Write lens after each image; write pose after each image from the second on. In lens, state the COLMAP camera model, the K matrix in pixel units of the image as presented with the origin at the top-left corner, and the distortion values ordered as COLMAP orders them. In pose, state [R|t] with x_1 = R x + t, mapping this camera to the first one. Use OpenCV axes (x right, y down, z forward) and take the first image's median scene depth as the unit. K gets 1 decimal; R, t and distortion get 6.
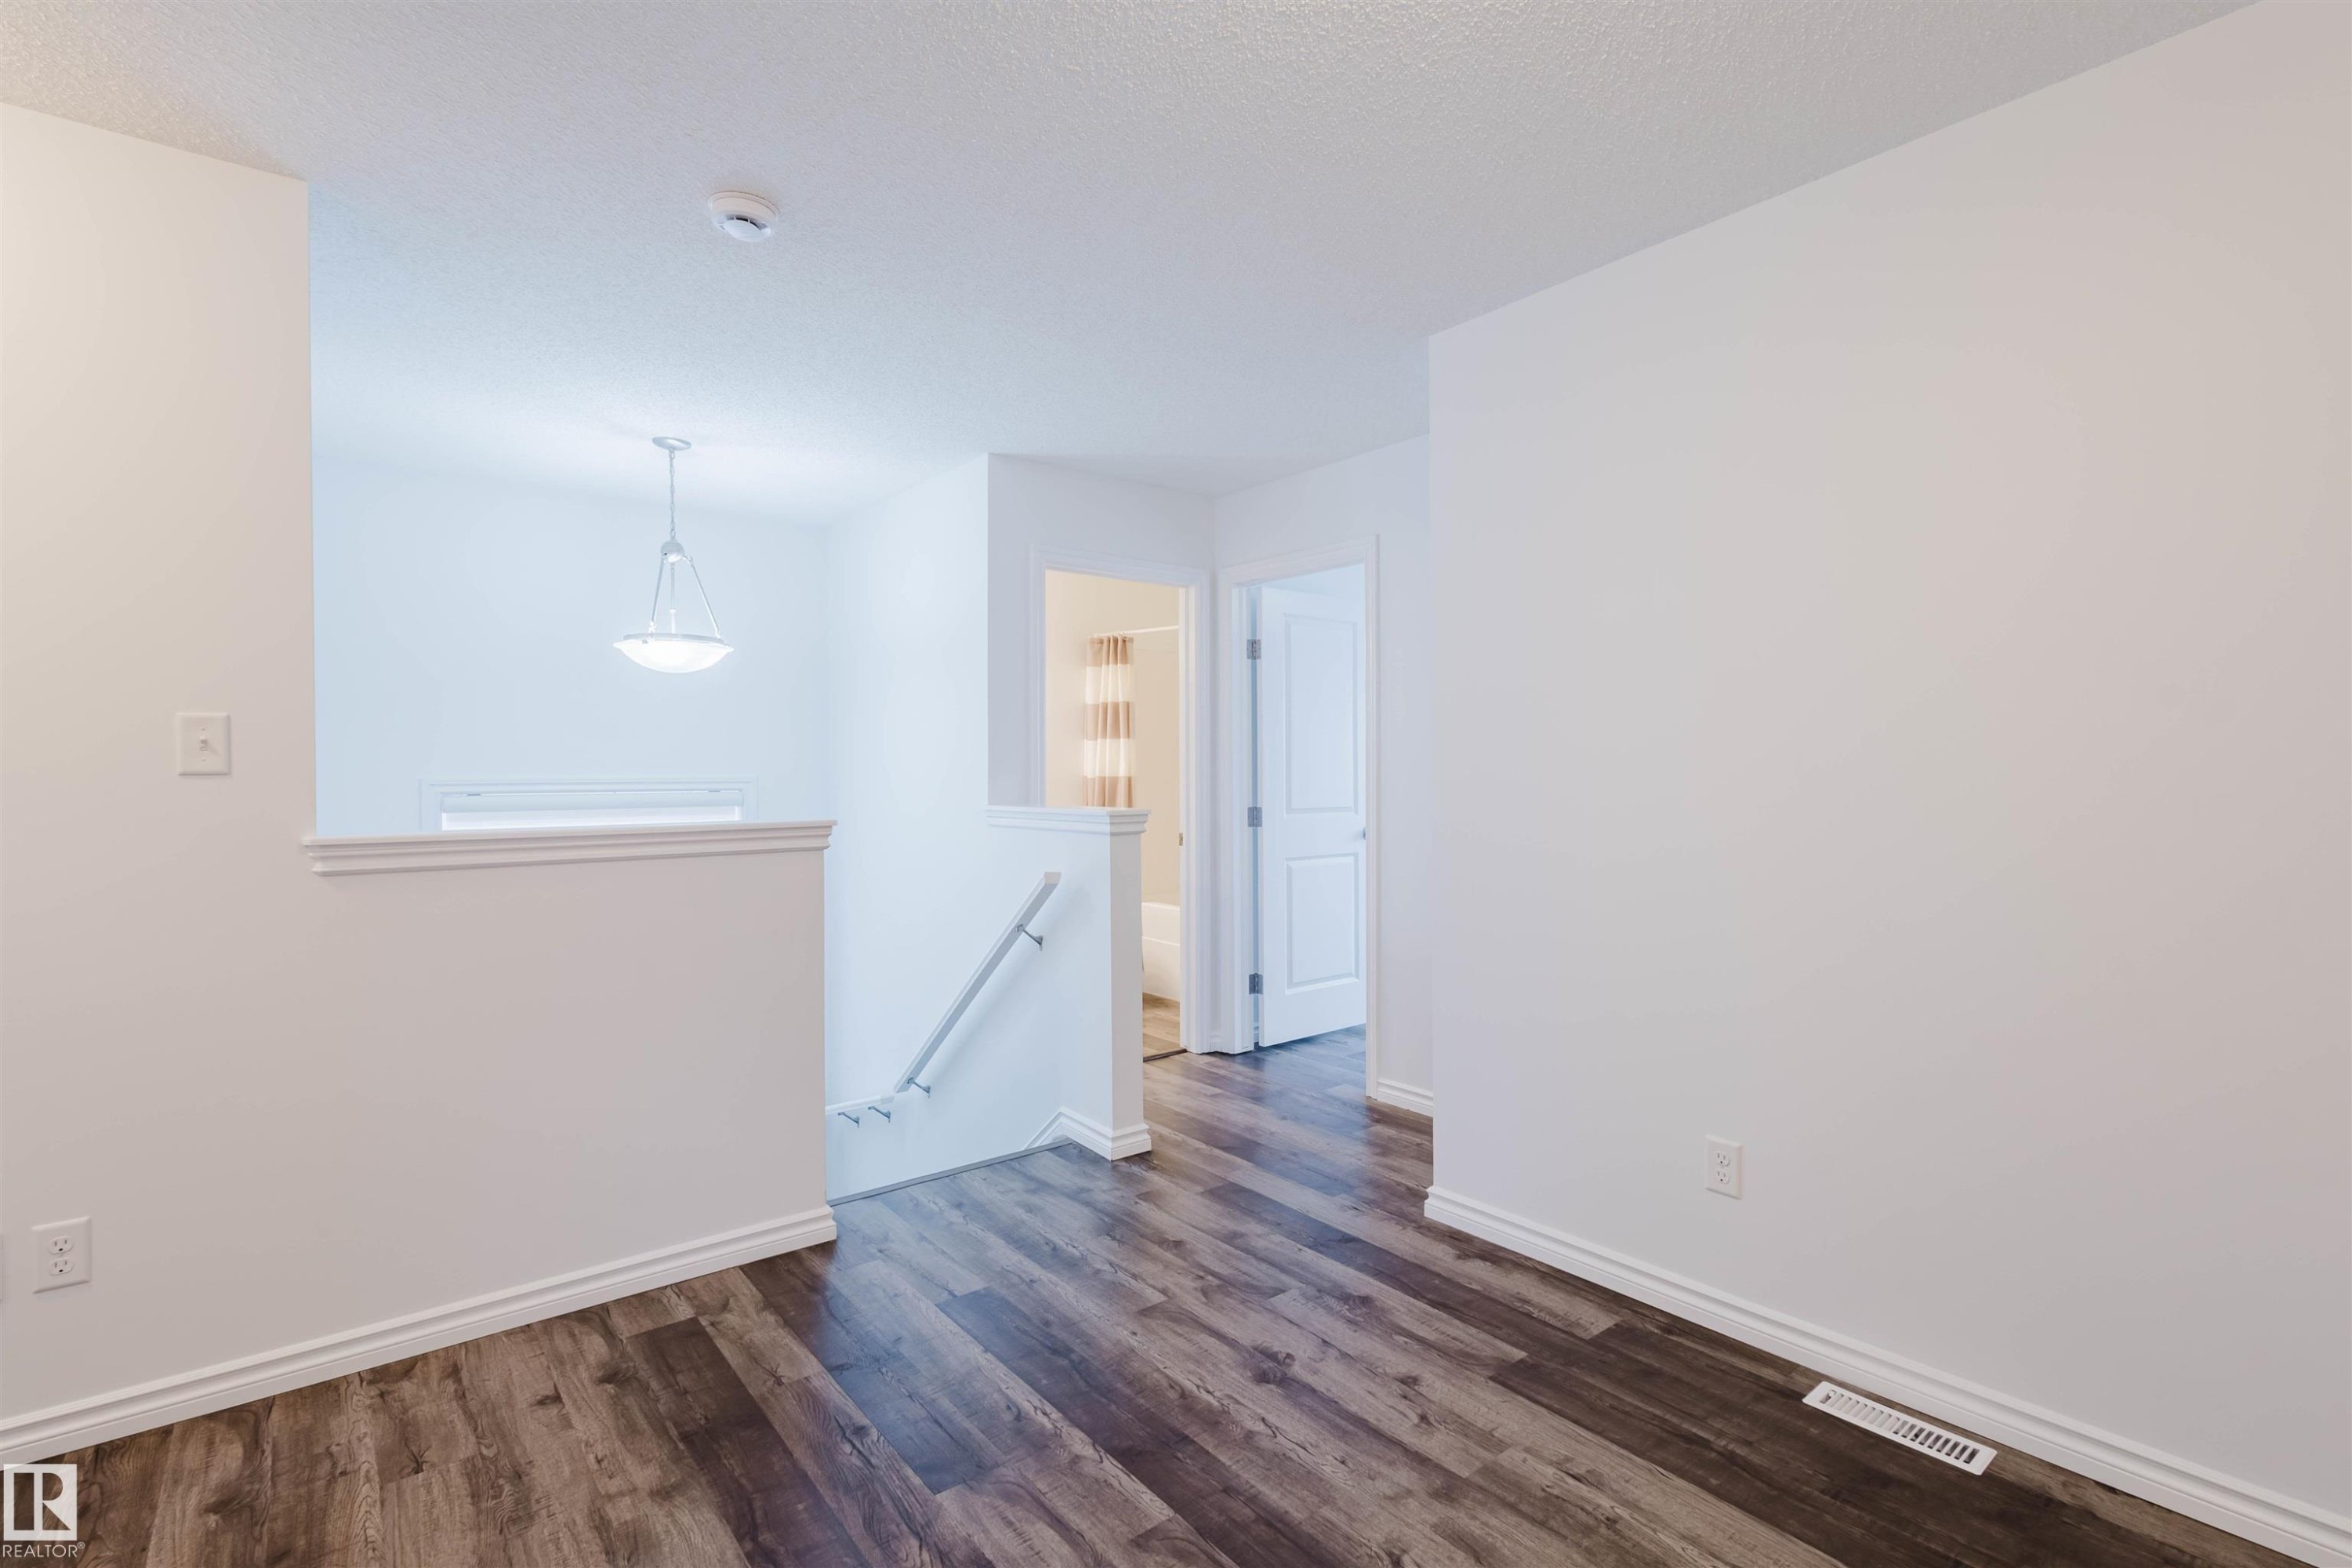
lens RADIAL K [[1078.9, 0, 1160.4], [0, 1078.9, 783.0], [0, 0, 1]] dist [0.013708, -0.003293]
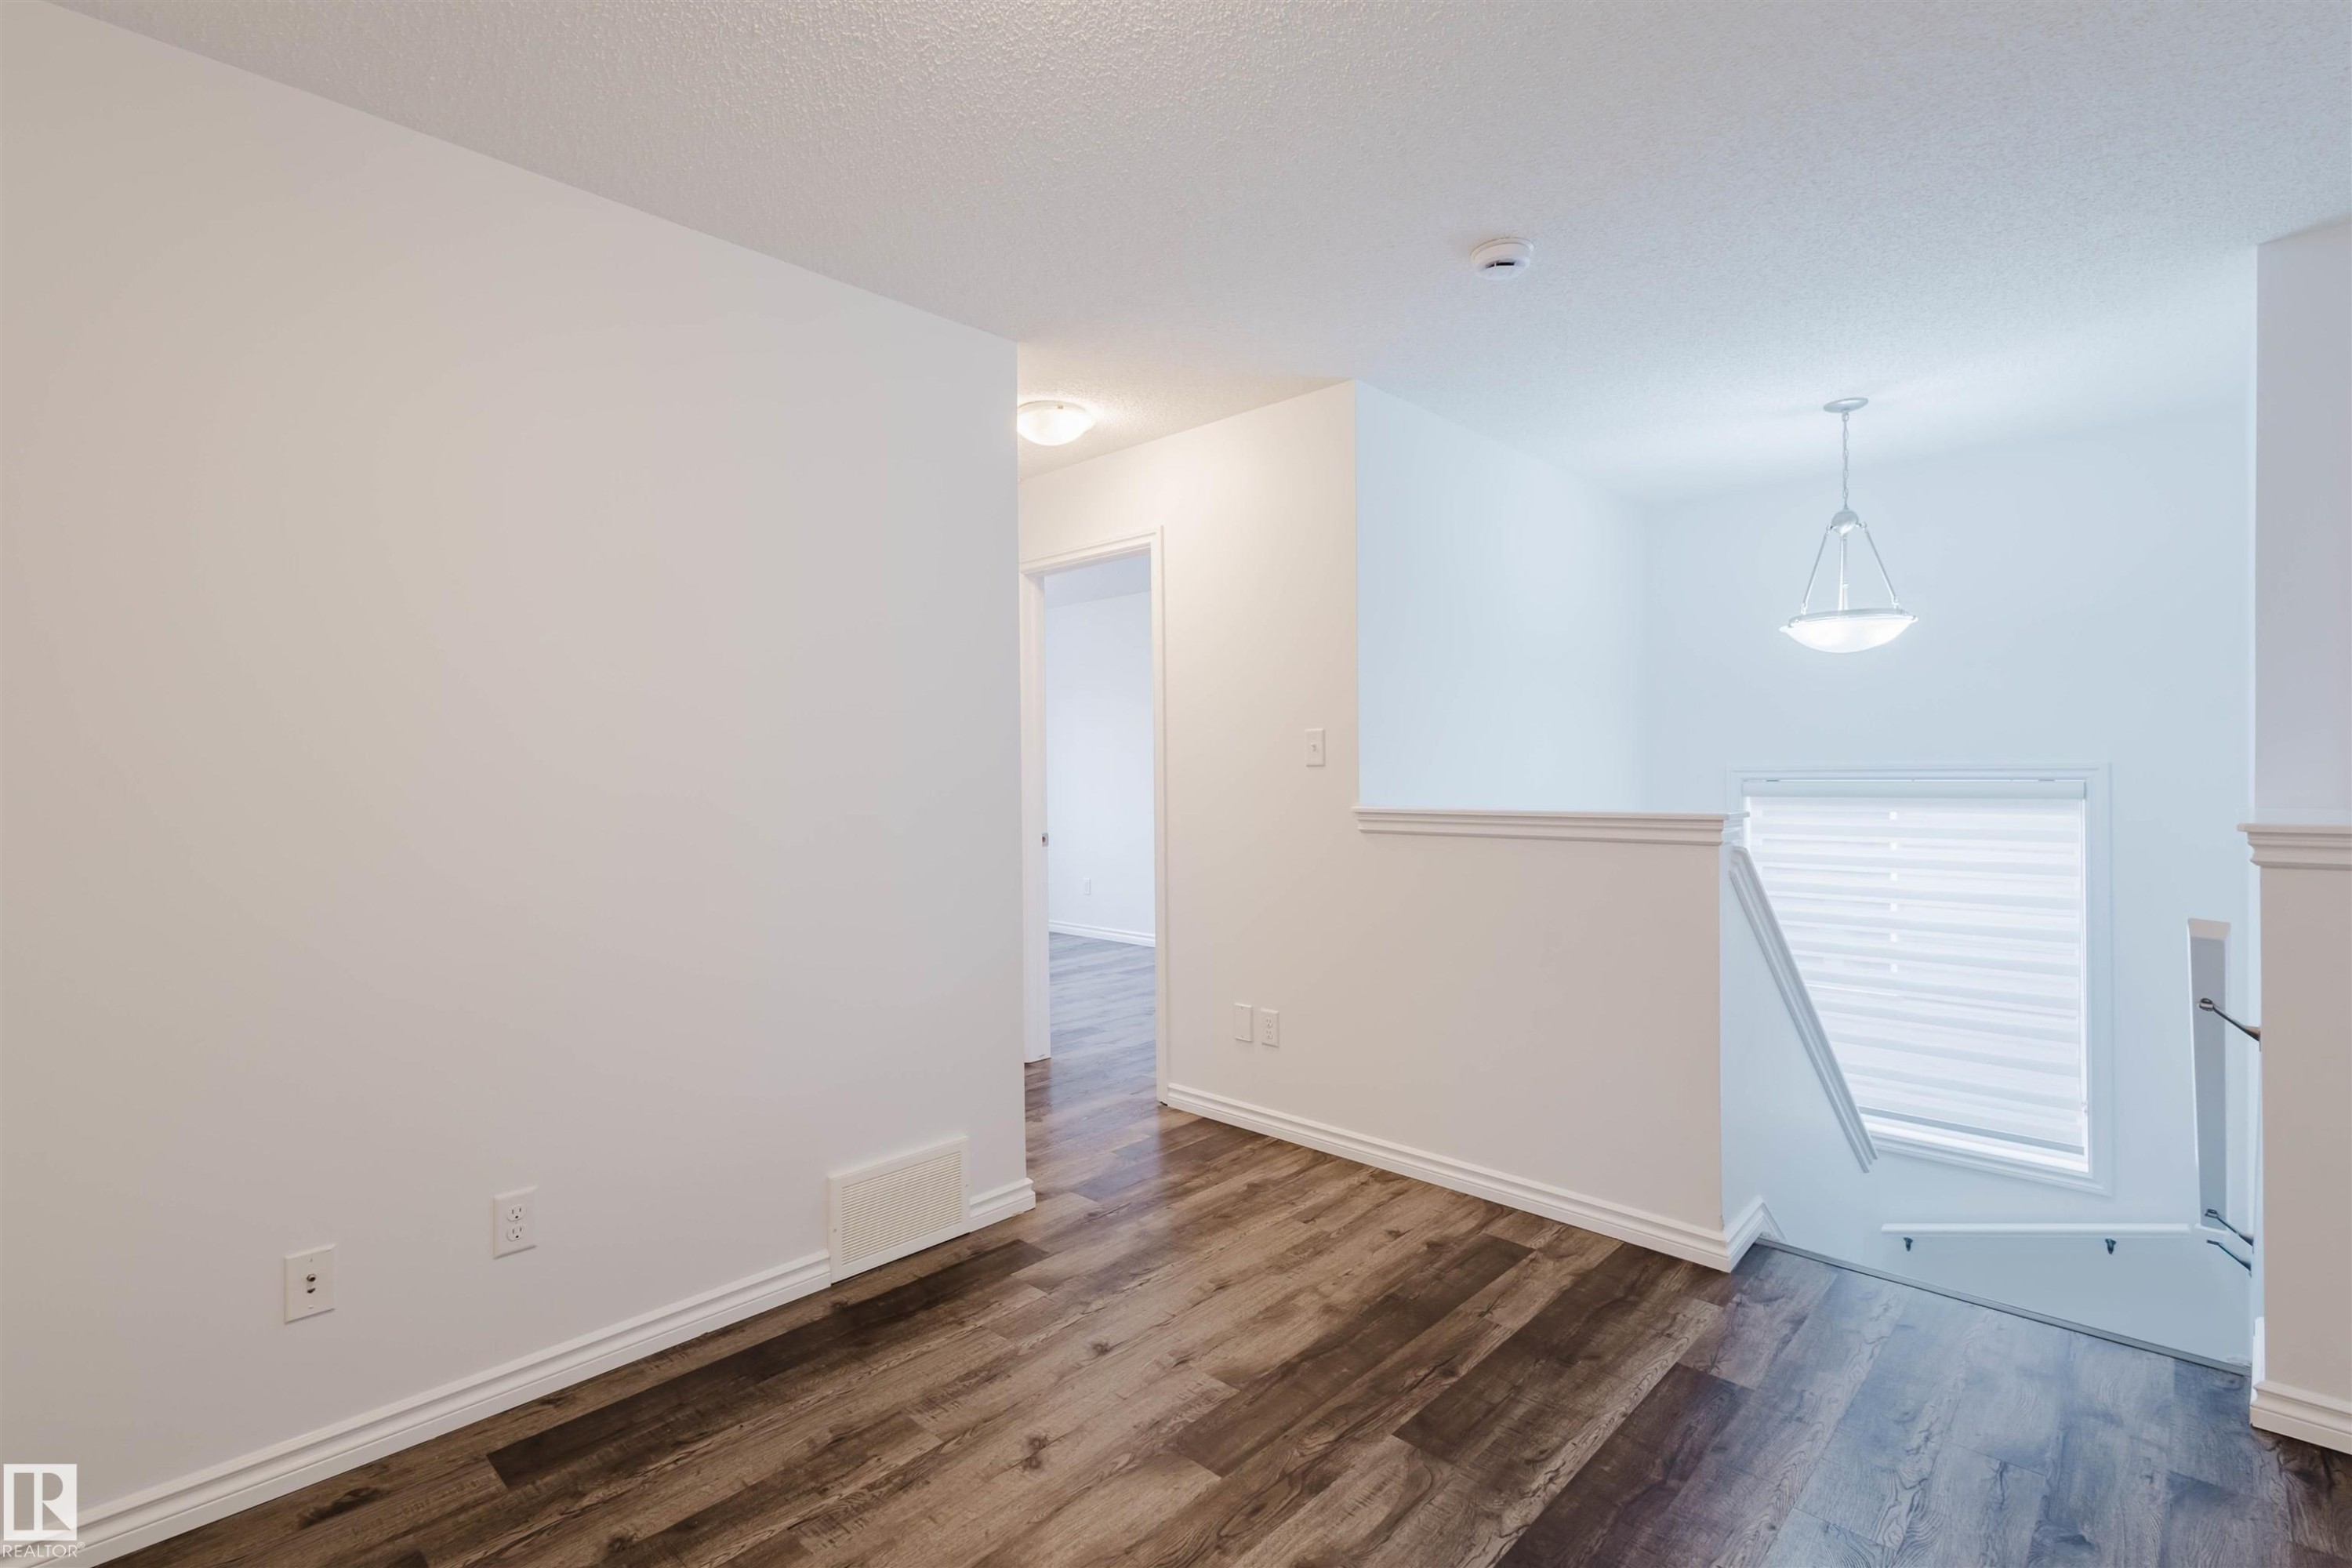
lens RADIAL K [[1078.9, 0, 1182.4], [0, 1078.9, 775.3], [0, 0, 1]] dist [0.013708, -0.003293]
pose [[0.136147, 0.005765, -0.990672, 0.673961], [0.000601, 0.999982, 0.005902, -0.003183], [0.990688, -0.001399, 0.136141, 0.529713]]
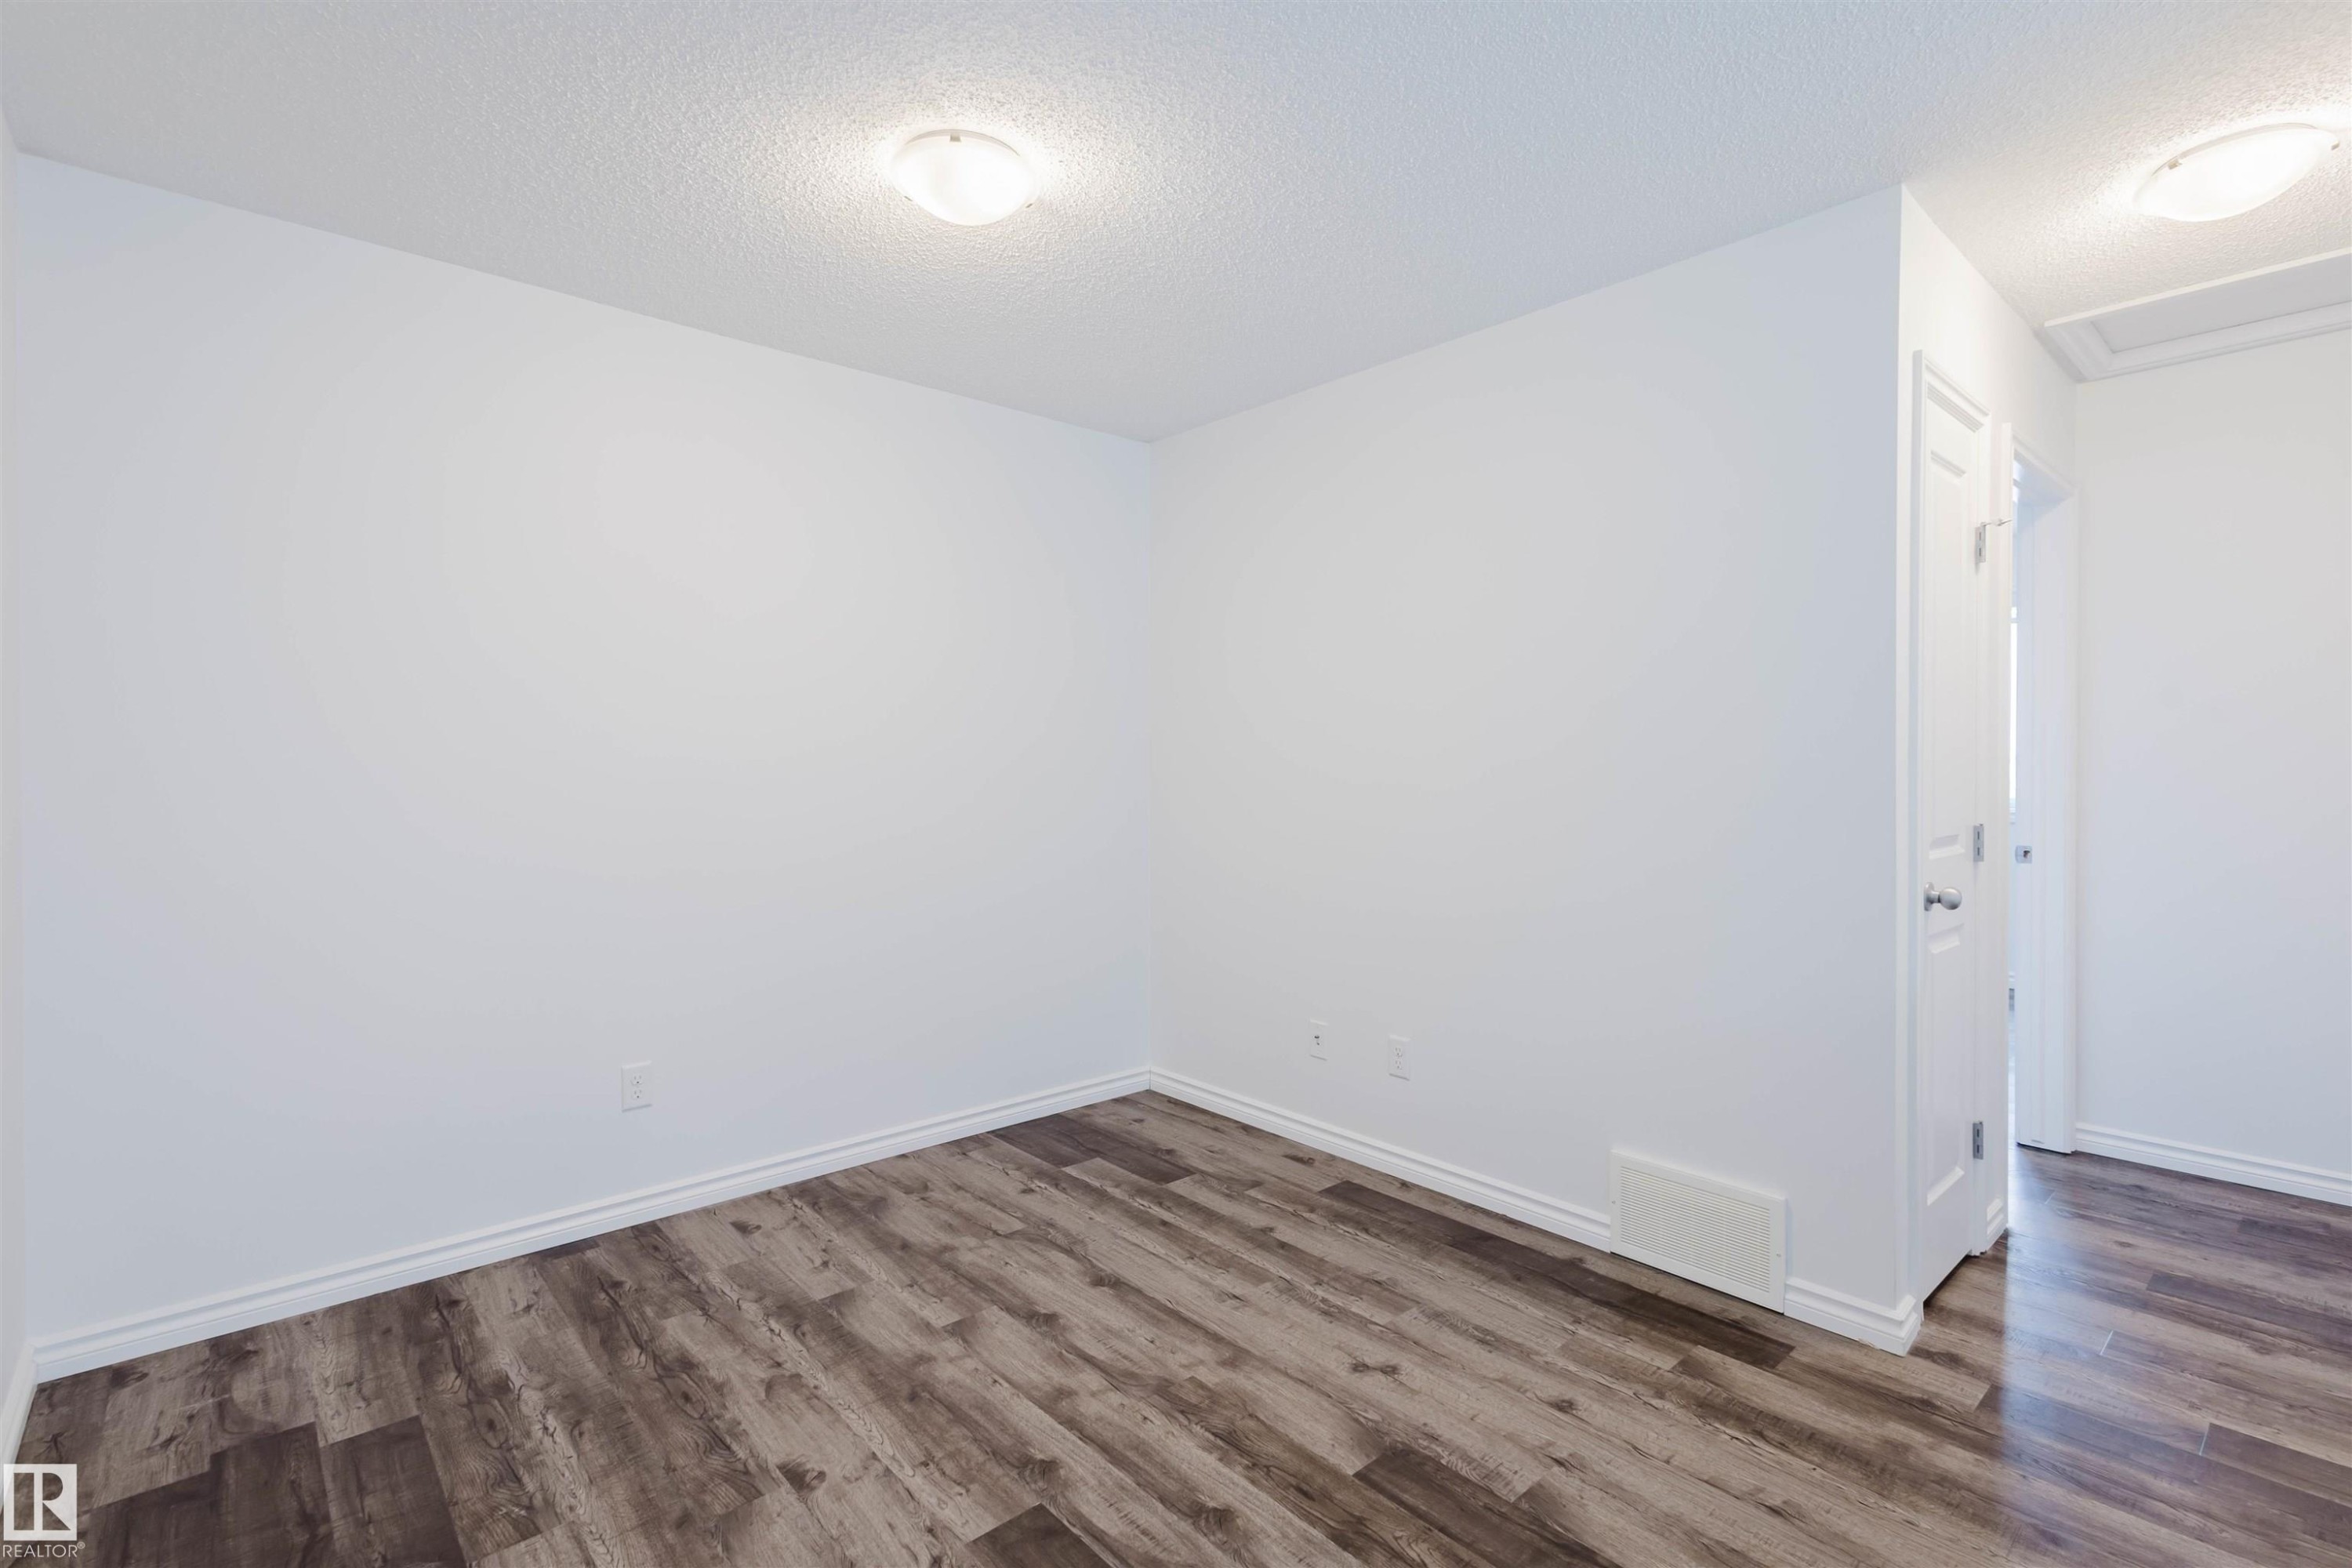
lens RADIAL K [[1078.9, 0, 1174.3], [0, 1078.9, 783.7], [0, 0, 1]] dist [0.013708, -0.003293]
pose [[-0.998253, 0.003604, -0.058971, 0.044851], [0.001674, 0.999462, 0.032753, -0.017332], [0.059058, 0.032597, -0.997722, 1.470655]]
